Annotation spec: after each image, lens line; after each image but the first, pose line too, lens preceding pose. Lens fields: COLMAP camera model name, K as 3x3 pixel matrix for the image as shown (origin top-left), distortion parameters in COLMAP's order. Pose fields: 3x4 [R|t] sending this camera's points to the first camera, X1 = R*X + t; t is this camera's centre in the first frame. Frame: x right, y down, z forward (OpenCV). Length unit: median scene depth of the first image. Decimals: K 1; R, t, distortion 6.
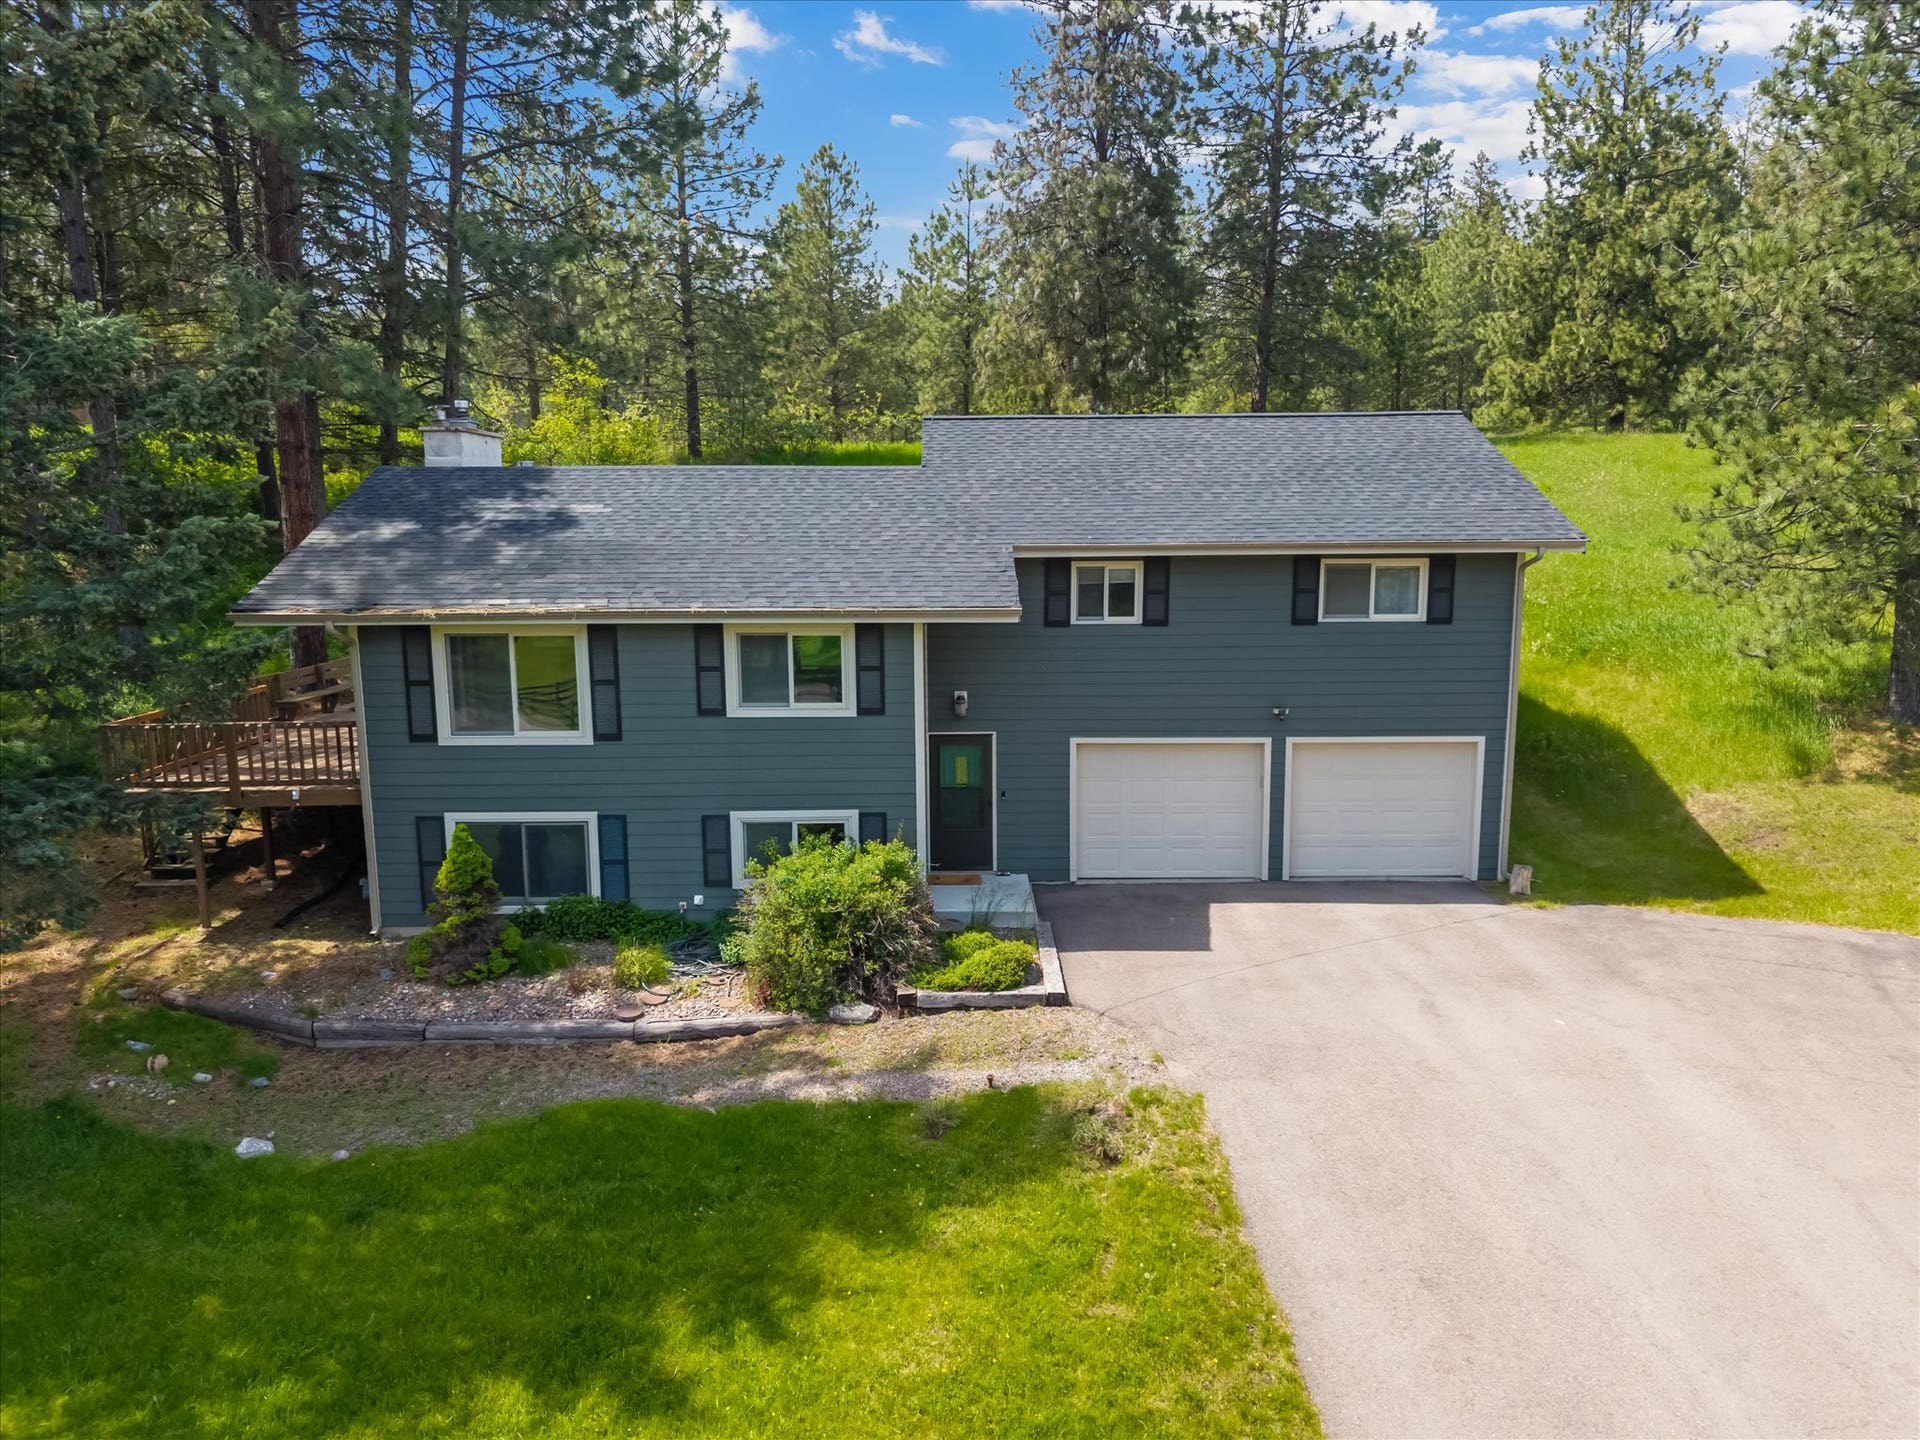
lens RADIAL K [[1289.1, 0, 979.1], [0, 1289.1, 703.2], [0, 0, 1]] dist [0.022245, -0.036705]
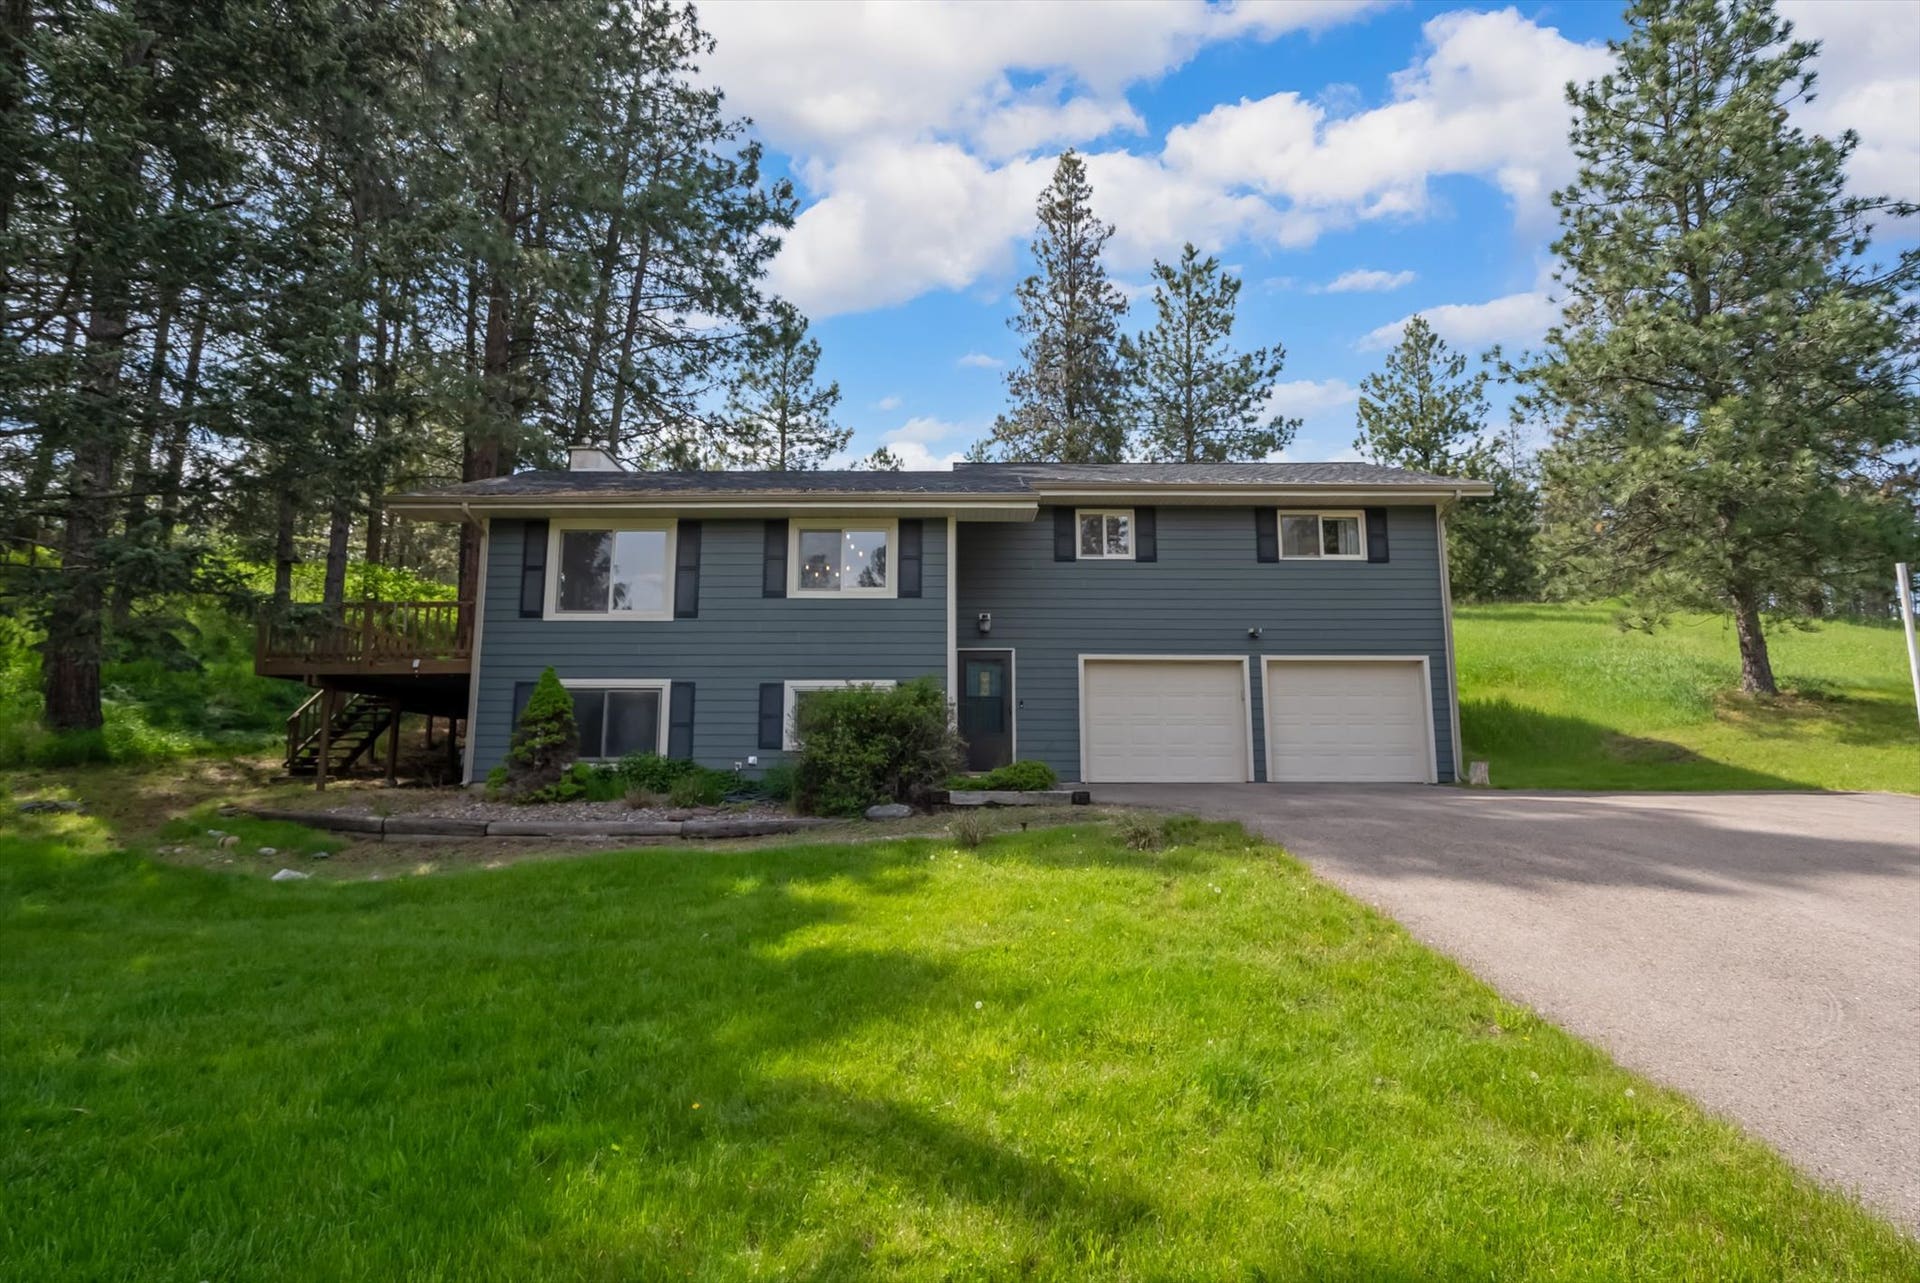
lens RADIAL K [[908.5, 0, 963.6], [0, 908.5, 641.8], [0, 0, 1]] dist [-0.011349, 0.001508]
pose [[0.999826, -0.001705, -0.018579, -0.020512], [-0.003749, 0.957139, -0.289604, 0.291076], [0.018277, 0.289624, 0.956966, 0.226742]]
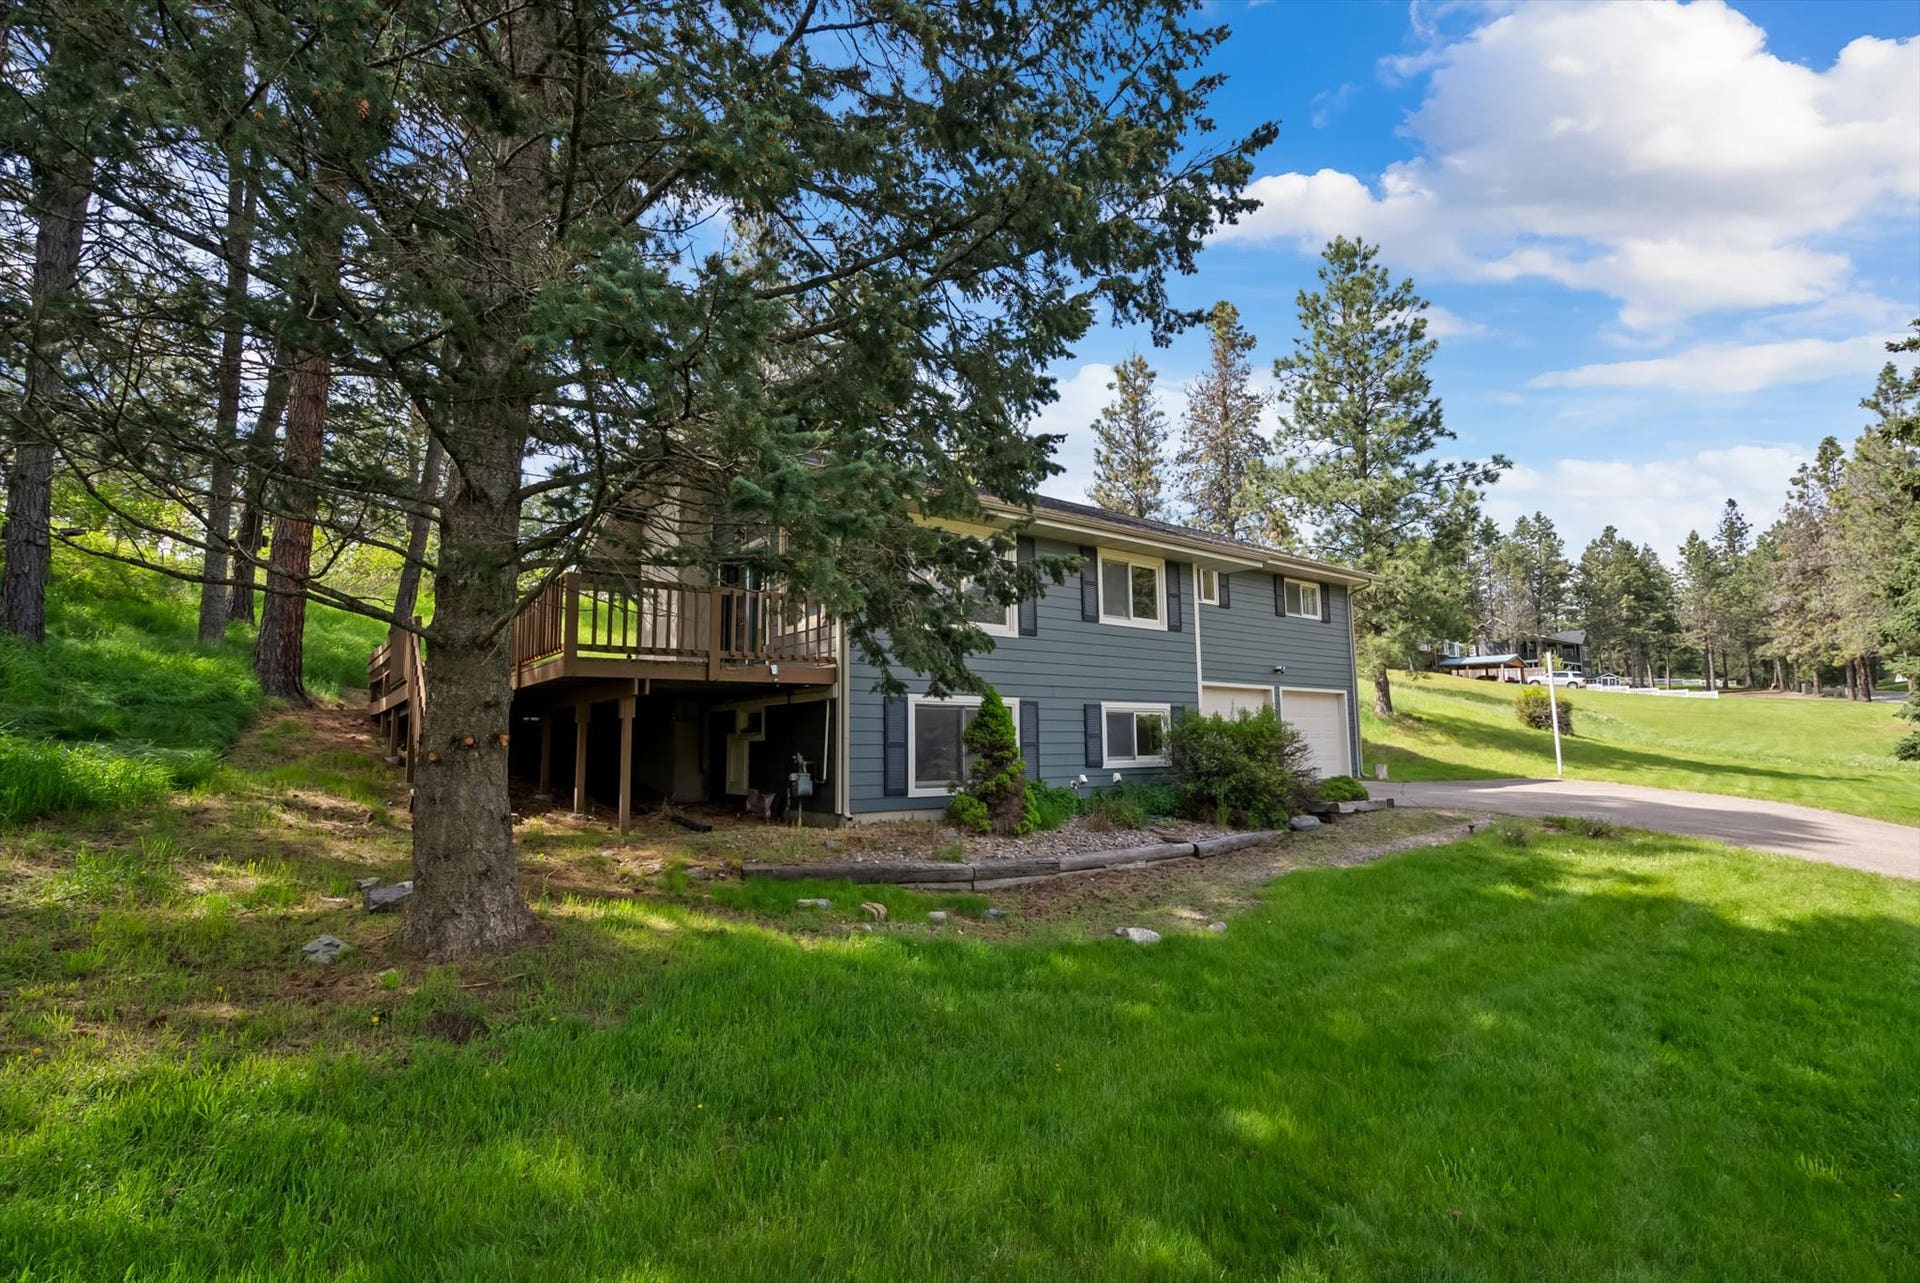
lens RADIAL K [[908.5, 0, 973.5], [0, 908.5, 629.0], [0, 0, 1]] dist [-0.011349, 0.001508]
pose [[0.796887, 0.073126, 0.599686, -0.820254], [0.100365, 0.962828, -0.250776, 0.224029], [-0.595733, 0.260028, 0.759926, 0.421167]]
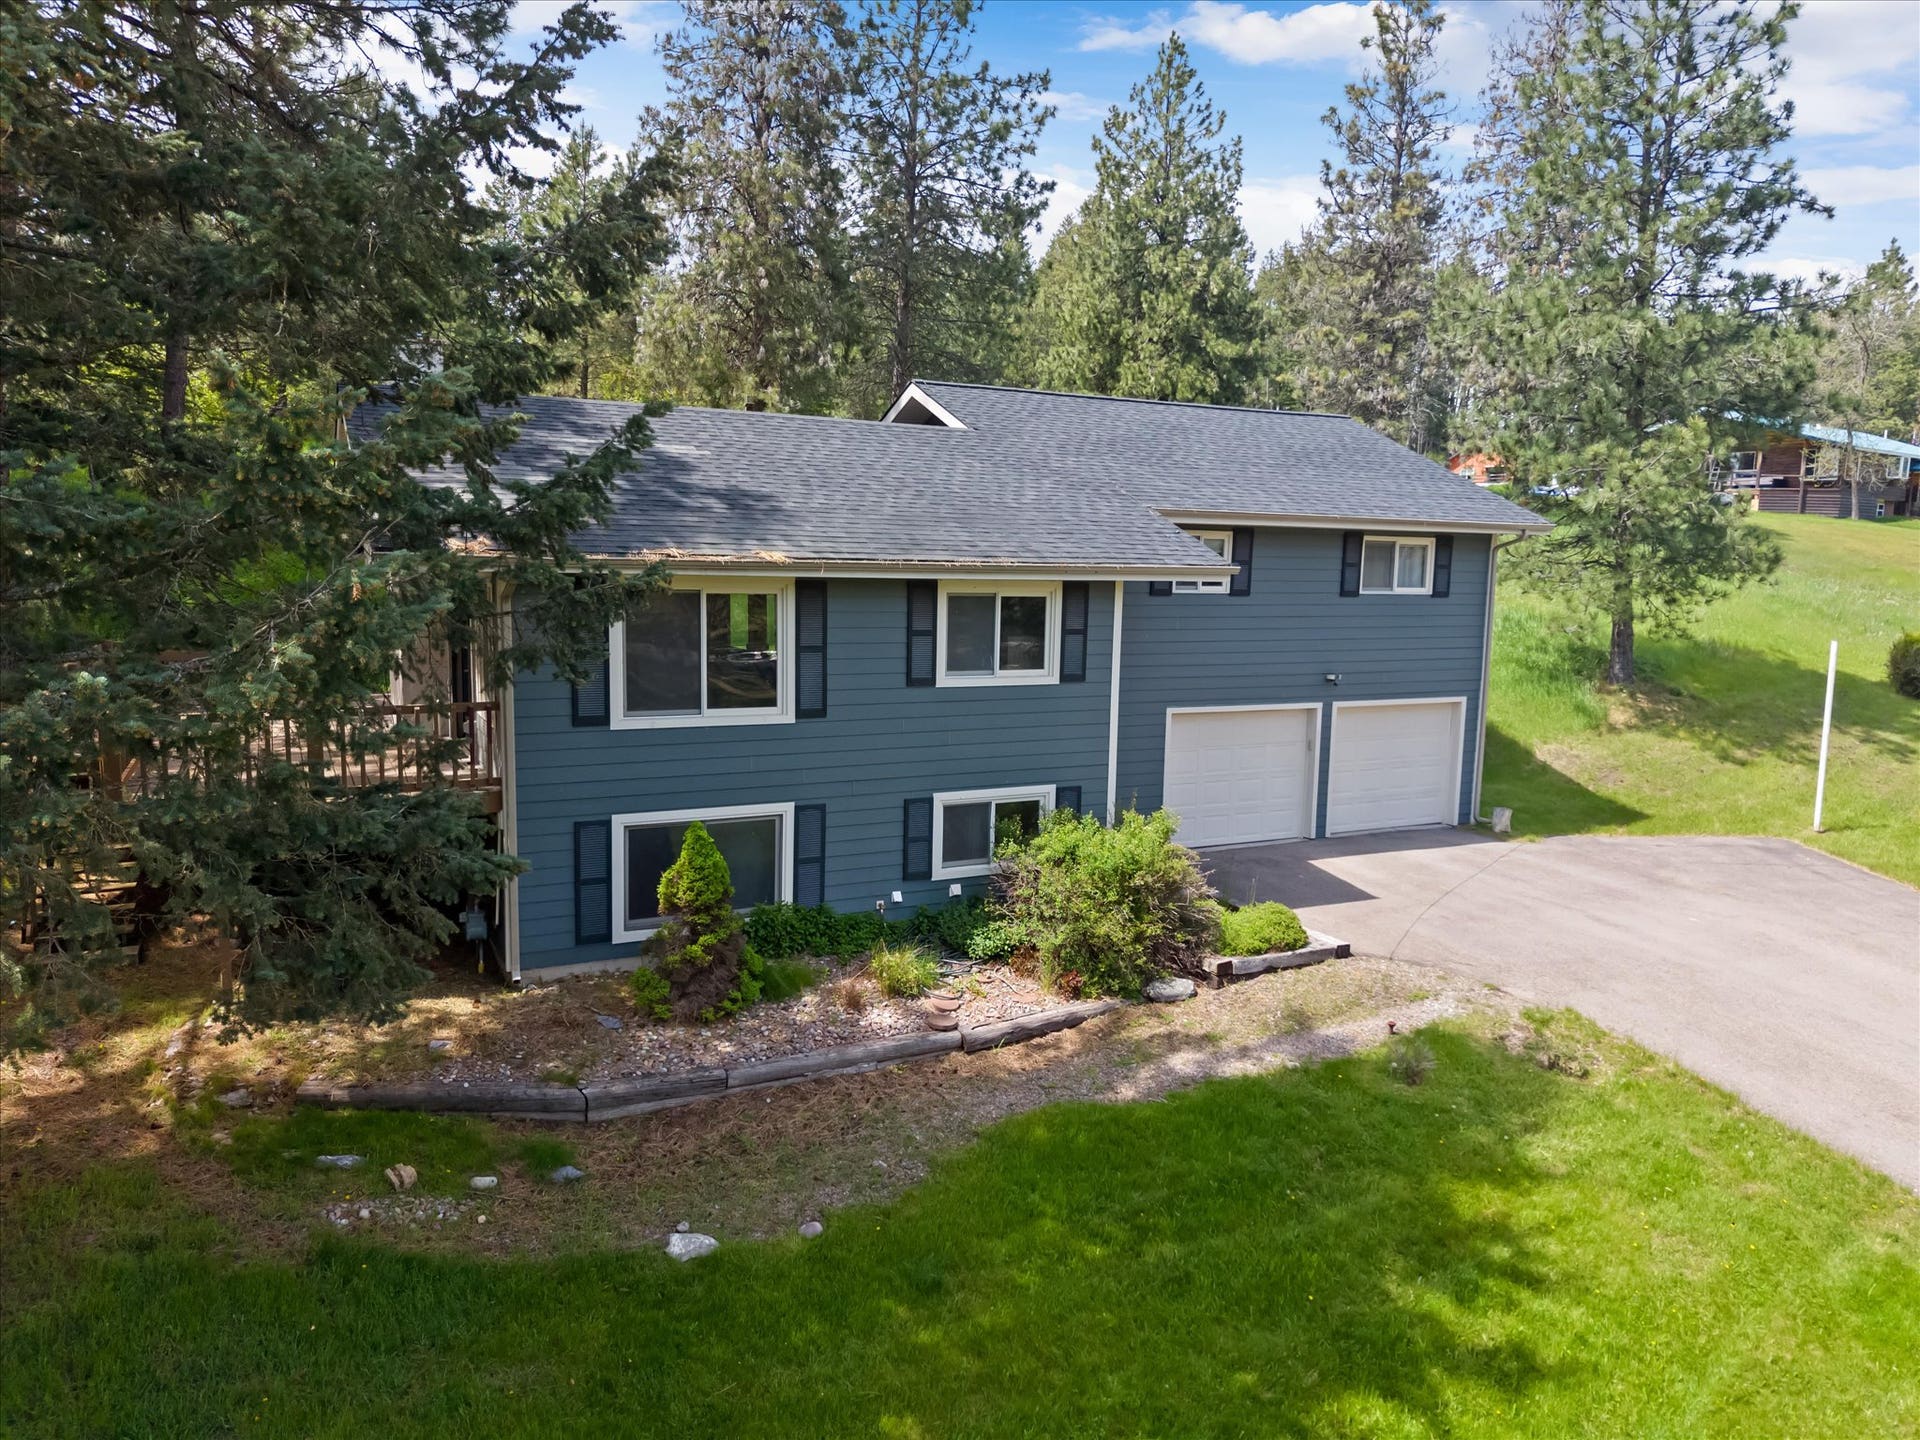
lens RADIAL K [[1289.1, 0, 953.1], [0, 1289.1, 728.5], [0, 0, 1]] dist [0.022245, -0.036705]
pose [[0.901042, -0.036429, 0.432198, -0.577007], [0.040387, 0.999184, 0.000021, 0.040189], [-0.431846, 0.017436, 0.901779, 0.198318]]
